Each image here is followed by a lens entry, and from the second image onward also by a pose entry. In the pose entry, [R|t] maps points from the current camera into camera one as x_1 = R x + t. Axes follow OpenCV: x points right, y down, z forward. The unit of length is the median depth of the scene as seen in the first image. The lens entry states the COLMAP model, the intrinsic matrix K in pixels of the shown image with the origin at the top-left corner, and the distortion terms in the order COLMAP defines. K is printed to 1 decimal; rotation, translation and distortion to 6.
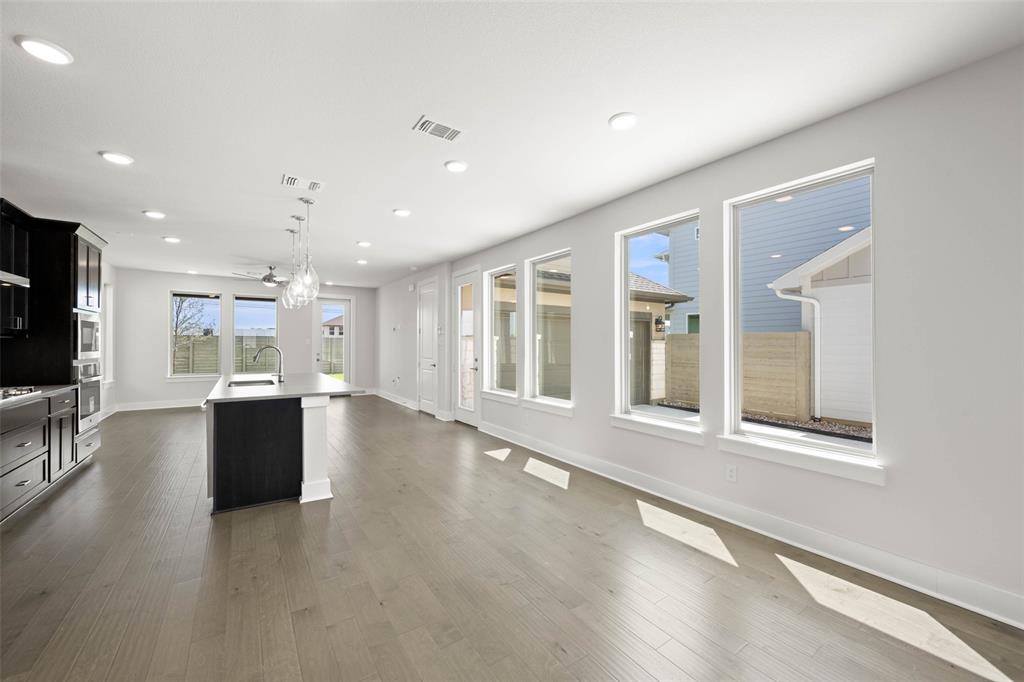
lens RADIAL K [[399.4, 0, 512.4], [0, 399.4, 342.2], [0, 0, 1]] dist [0.001055, -0.000082]
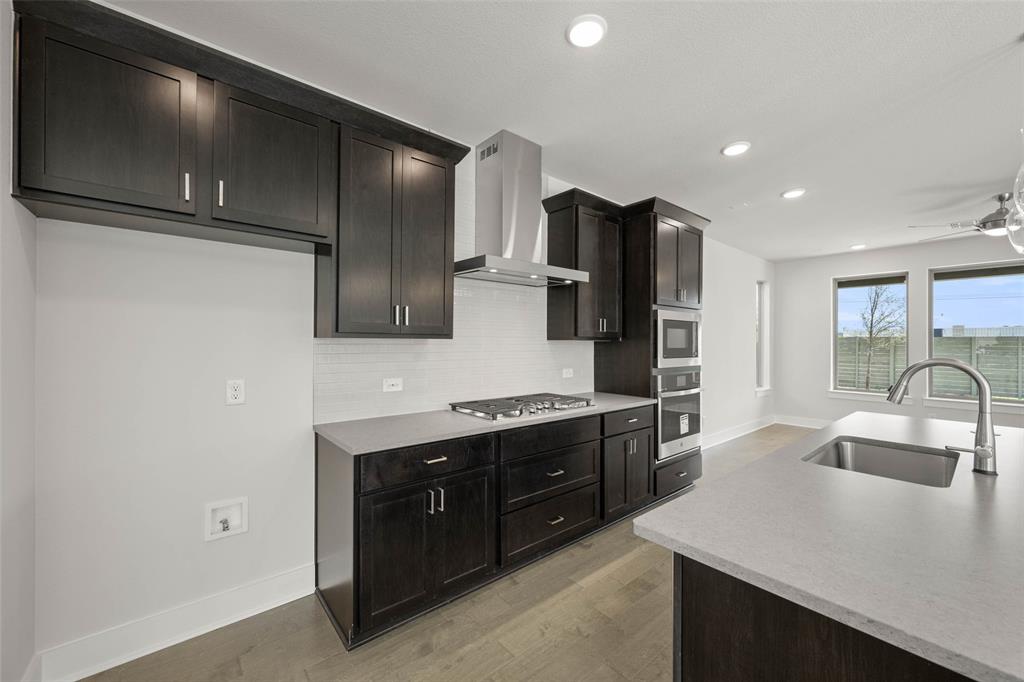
lens RADIAL K [[399.4, 0, 516.3], [0, 399.4, 342.5], [0, 0, 1]] dist [0.001055, -0.000082]
pose [[0.108250, -0.002209, -0.994121, -0.274007], [-0.002147, 0.999995, -0.002456, -0.004349], [0.994121, 0.002401, 0.108245, 0.543126]]
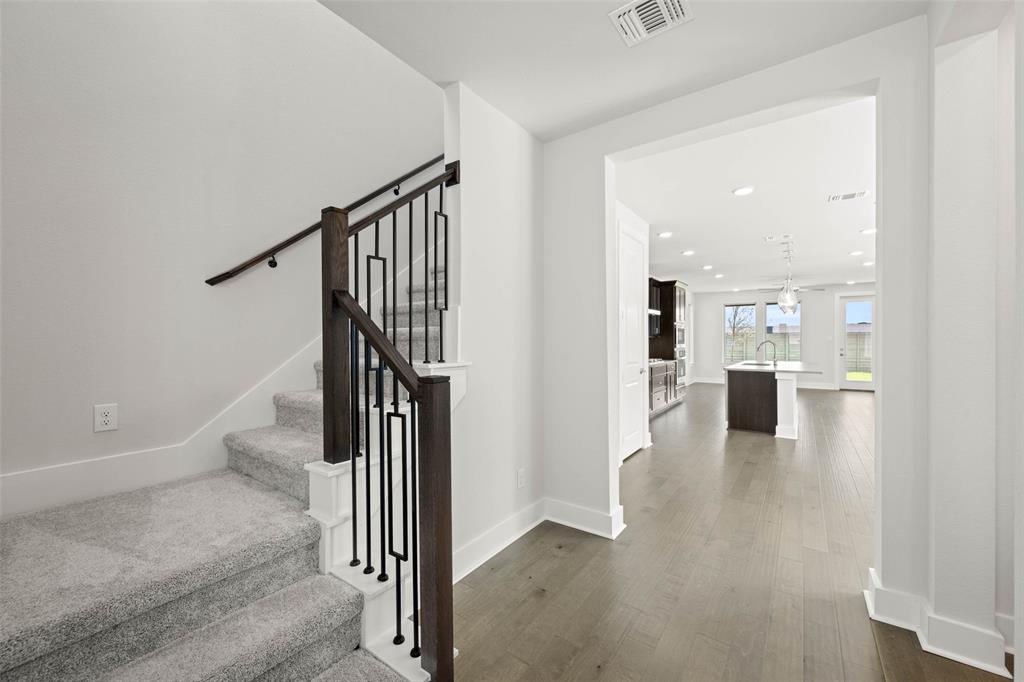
lens RADIAL K [[399.4, 0, 520.0], [0, 399.4, 342.6], [0, 0, 1]] dist [0.001055, -0.000082]
pose [[0.353386, 0.001883, -0.935476, 0.442300], [0.007294, 0.999962, 0.004768, 0.001586], [0.935449, -0.008509, 0.353359, -0.383250]]
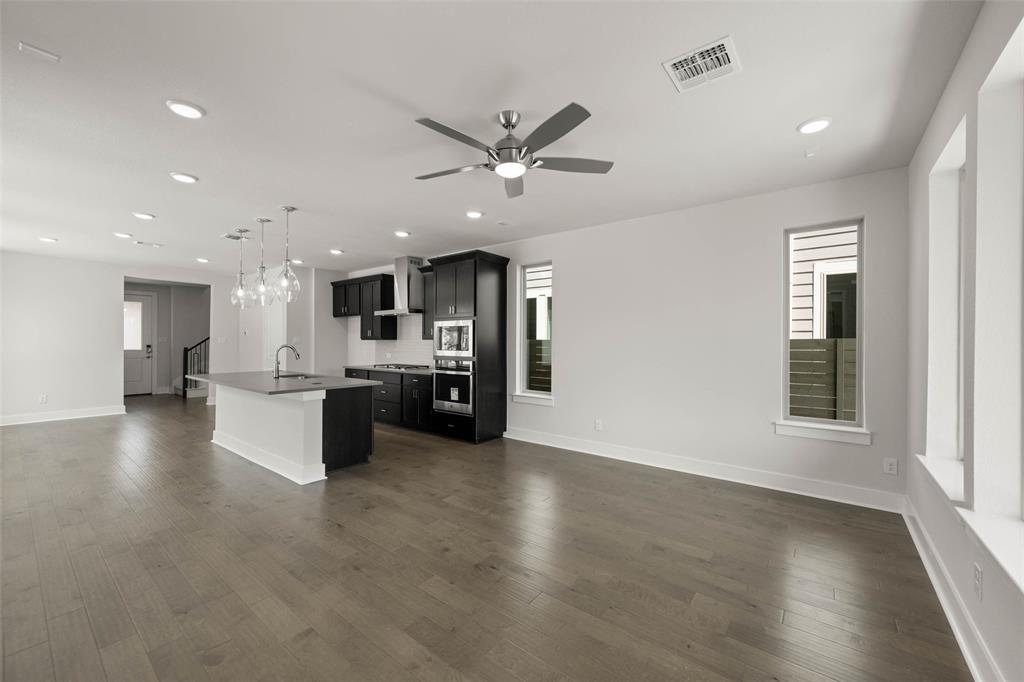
lens RADIAL K [[399.4, 0, 517.4], [0, 399.4, 336.2], [0, 0, 1]] dist [0.001055, -0.000082]
pose [[-0.949197, -0.009529, -0.314539, -0.797886], [-0.004123, 0.999832, -0.017850, 0.000873], [0.314656, -0.015646, -0.949077, 2.085600]]
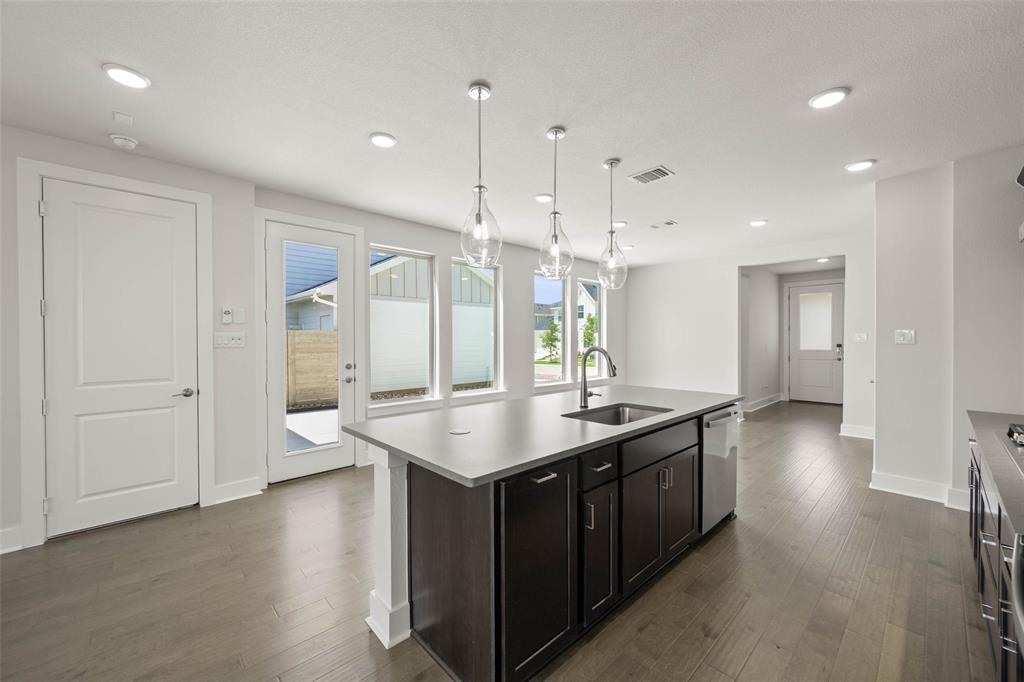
lens RADIAL K [[399.4, 0, 519.3], [0, 399.4, 340.6], [0, 0, 1]] dist [0.001055, -0.000082]
pose [[-0.166708, -0.006462, 0.985985, -1.069440], [-0.002065, 0.999979, 0.006204, -0.005644], [-0.986004, -0.001002, -0.166718, 1.113127]]
